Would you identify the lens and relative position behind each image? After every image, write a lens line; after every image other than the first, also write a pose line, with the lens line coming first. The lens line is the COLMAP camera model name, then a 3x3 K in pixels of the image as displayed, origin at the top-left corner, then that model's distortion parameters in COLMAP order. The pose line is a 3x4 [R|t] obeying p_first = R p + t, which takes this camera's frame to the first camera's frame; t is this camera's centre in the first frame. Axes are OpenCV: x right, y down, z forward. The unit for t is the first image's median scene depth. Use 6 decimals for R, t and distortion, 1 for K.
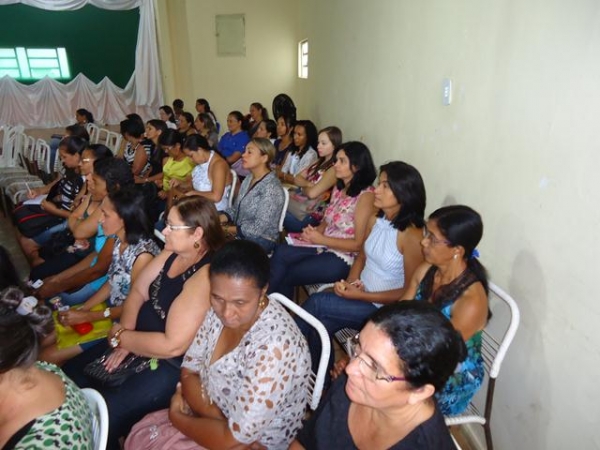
lens RADIAL K [[432.8, 0, 299.9], [0, 432.8, 222.5], [0, 0, 1]] dist [-0.001794, 0.000400]
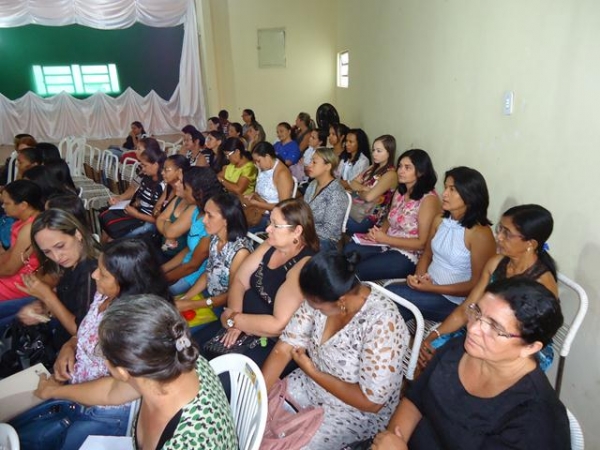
lens RADIAL K [[430.9, 0, 300.0], [0, 430.9, 225.0], [0, 0, 1]] dist [-0.005579, -0.001700]
pose [[0.998450, -0.004573, -0.055472, -0.104154], [0.004104, 0.999955, -0.008565, 0.012648], [0.055509, 0.008324, 0.998424, -0.096112]]
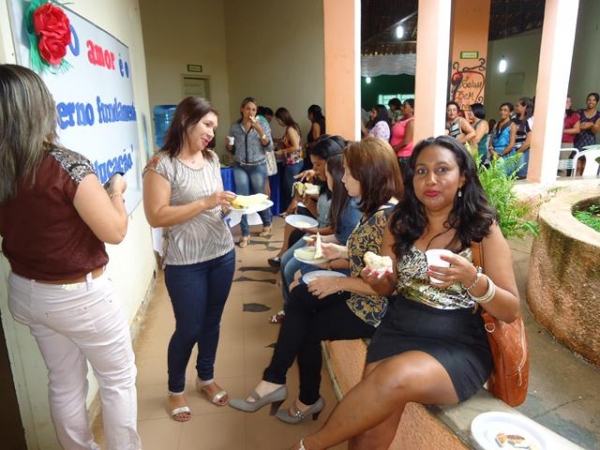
lens RADIAL K [[441.2, 0, 300.4], [0, 441.2, 221.2], [0, 0, 1]] dist [-0.001769, -0.000802]
pose [[0.870146, 0.095634, -0.483426, 0.021470], [-0.140576, 0.988399, -0.057501, 1.163069], [0.472319, 0.117992, 0.873495, -3.025989]]
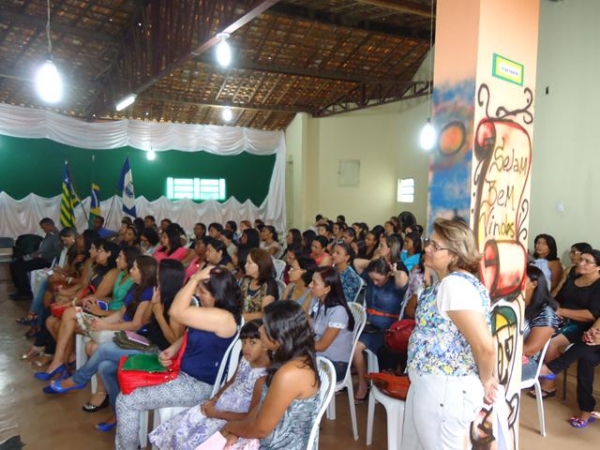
lens RADIAL K [[432.8, 0, 299.9], [0, 432.8, 222.5], [0, 0, 1]] dist [-0.001794, 0.000400]
pose [[0.999513, 0.018013, -0.025496, -0.838082], [-0.024341, 0.961073, -0.275221, 0.388118], [0.019546, 0.275707, 0.961043, -1.057094]]
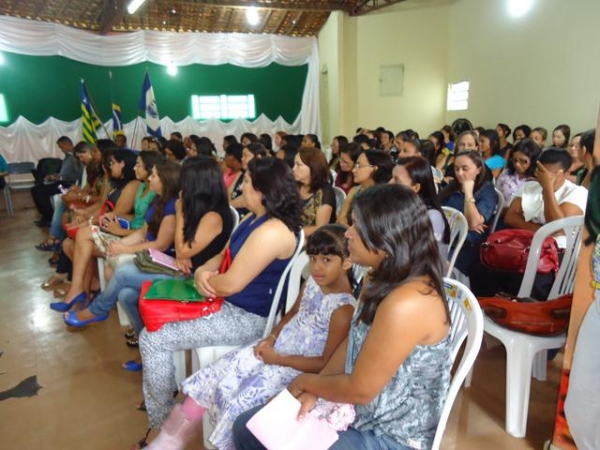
lens RADIAL K [[441.2, 0, 300.4], [0, 441.2, 221.2], [0, 0, 1]] dist [-0.001769, -0.000802]
pose [[0.995370, -0.004400, -0.096020, -0.902128], [-0.006427, 0.993669, -0.112162, 0.397256], [0.095906, 0.112259, 0.989040, -0.836693]]
